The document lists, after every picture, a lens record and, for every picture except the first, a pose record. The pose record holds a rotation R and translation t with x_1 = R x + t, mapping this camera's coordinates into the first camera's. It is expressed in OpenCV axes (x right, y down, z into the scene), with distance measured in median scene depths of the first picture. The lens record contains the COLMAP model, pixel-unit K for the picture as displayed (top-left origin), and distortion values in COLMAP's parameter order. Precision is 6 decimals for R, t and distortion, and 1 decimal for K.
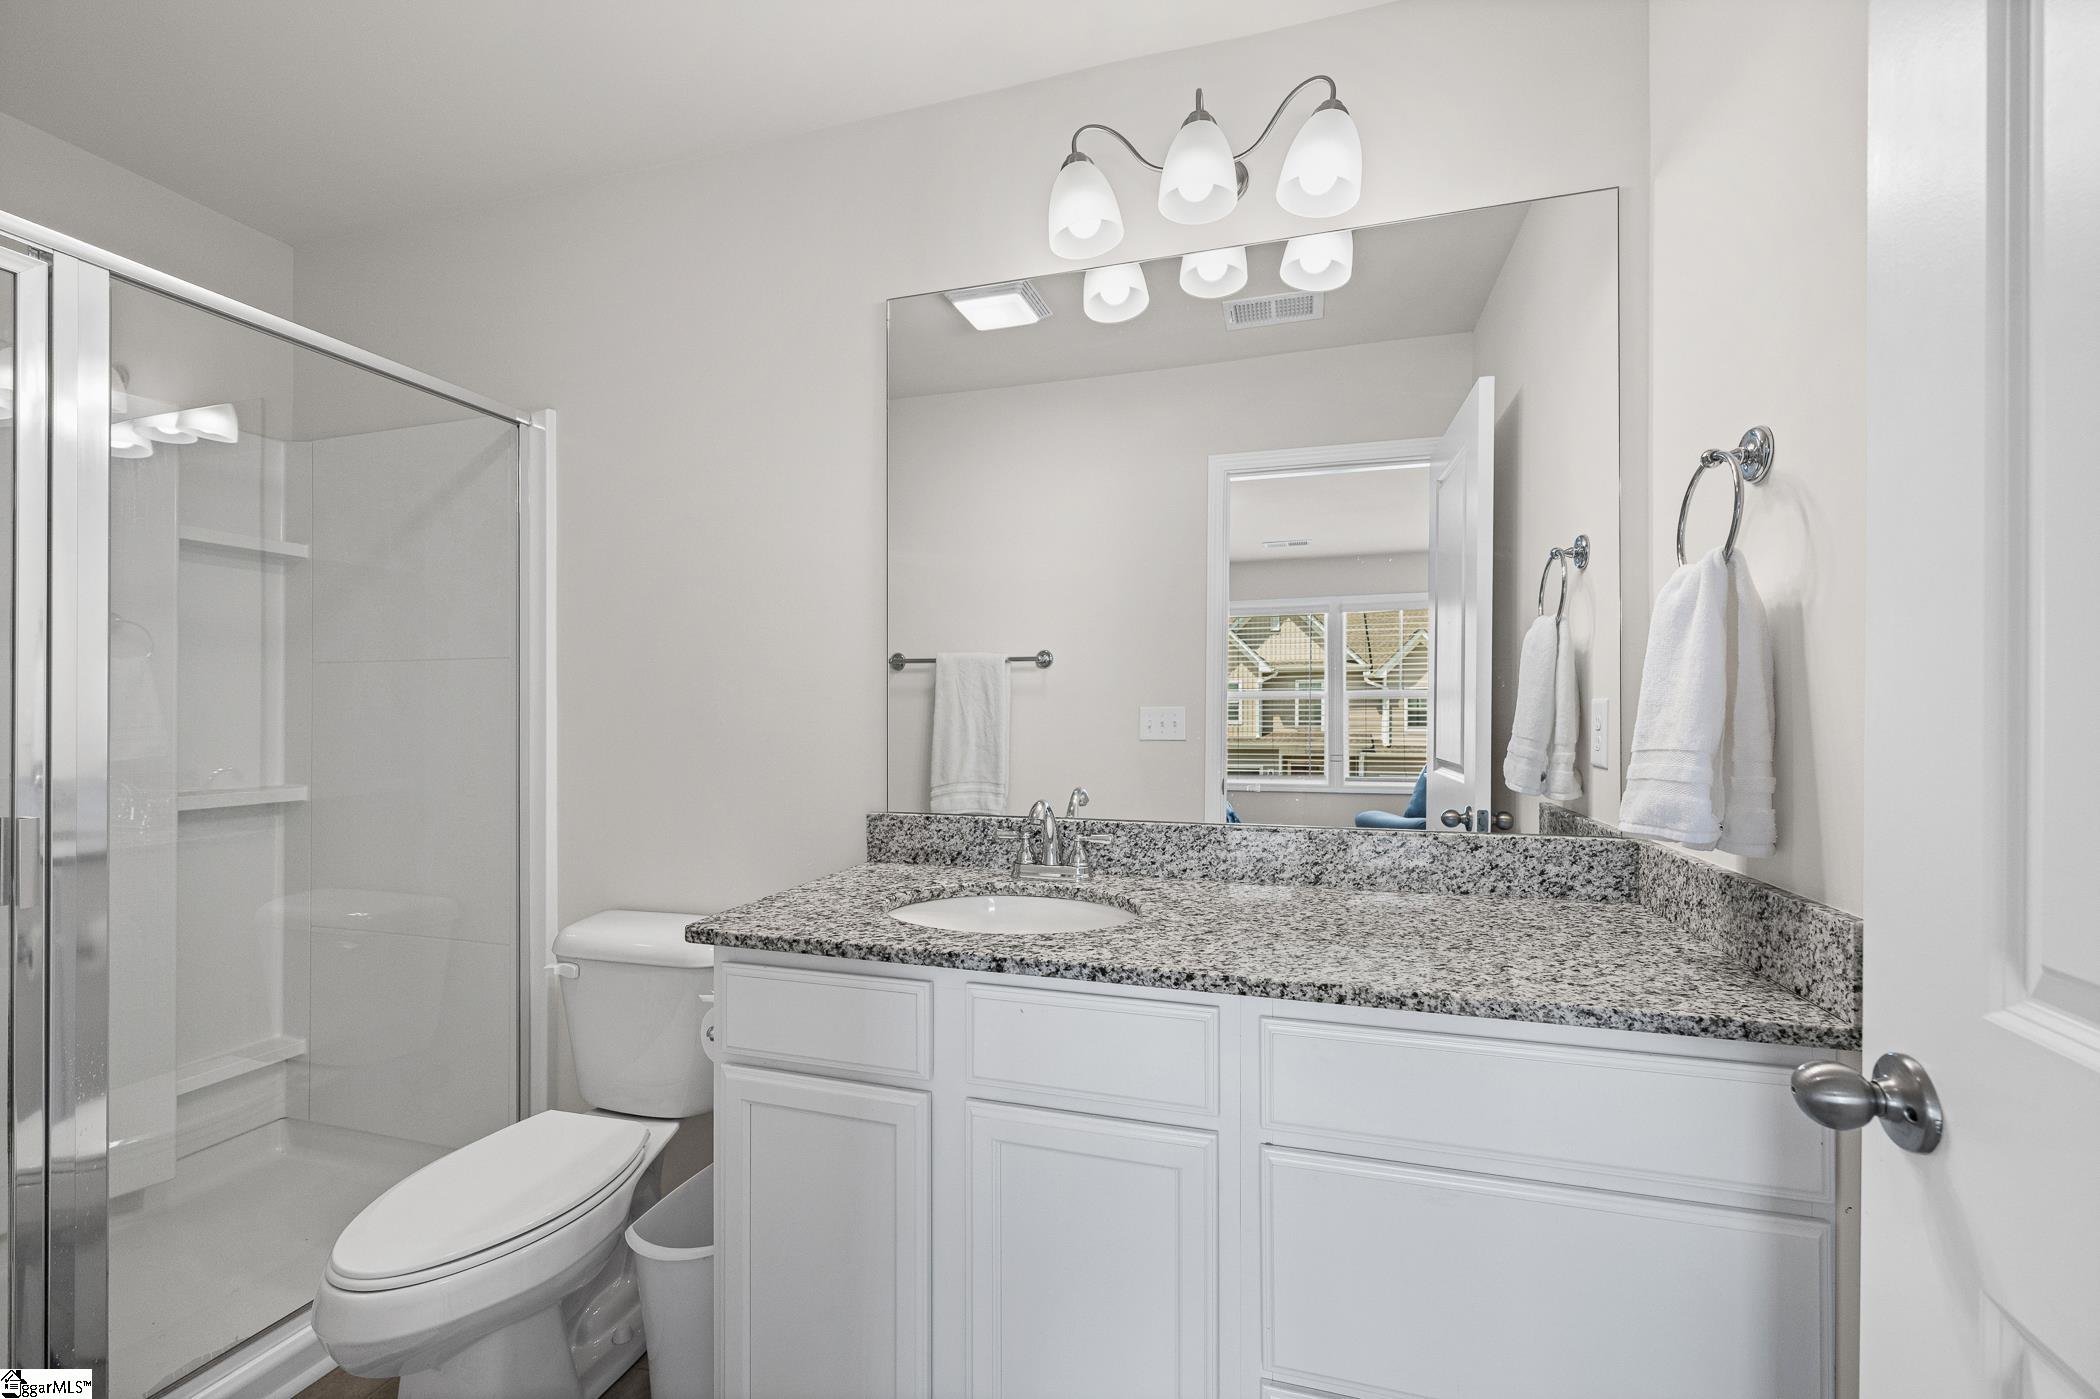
lens RADIAL K [[831.1, 0, 1044.4], [0, 831.1, 701.4], [0, 0, 1]] dist [-0.001826, -0.000525]
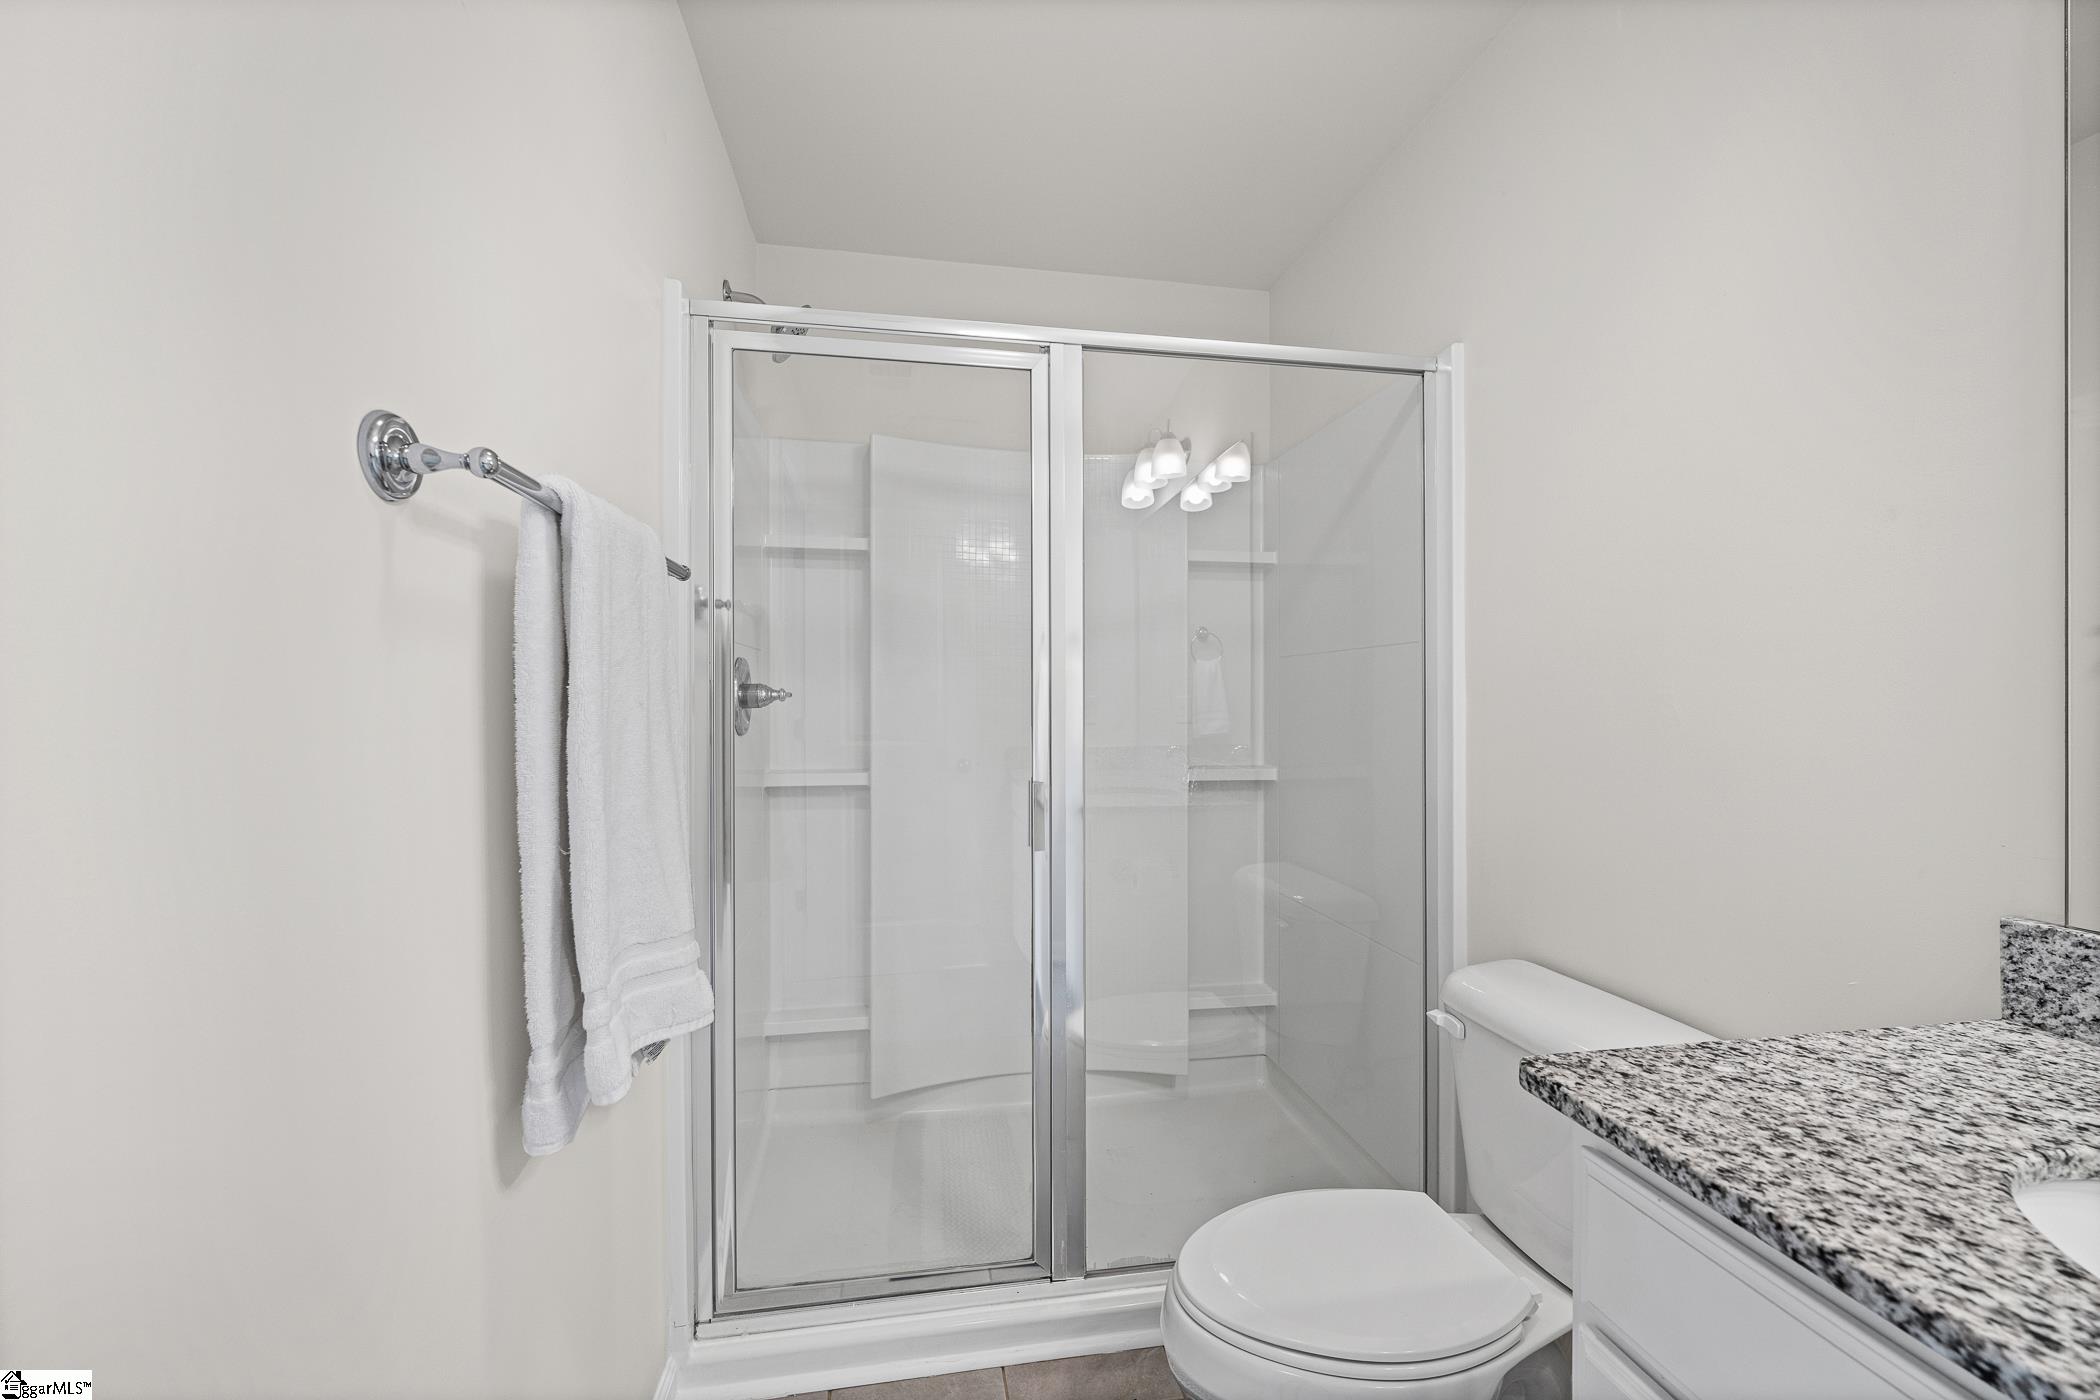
lens RADIAL K [[831.1, 0, 1044.4], [0, 831.1, 701.9], [0, 0, 1]] dist [-0.001826, -0.000525]
pose [[0.441134, 0.005425, -0.897425, -0.027887], [0.007879, 0.999920, 0.009917, -0.000367], [0.897407, -0.011446, 0.441056, 0.291764]]
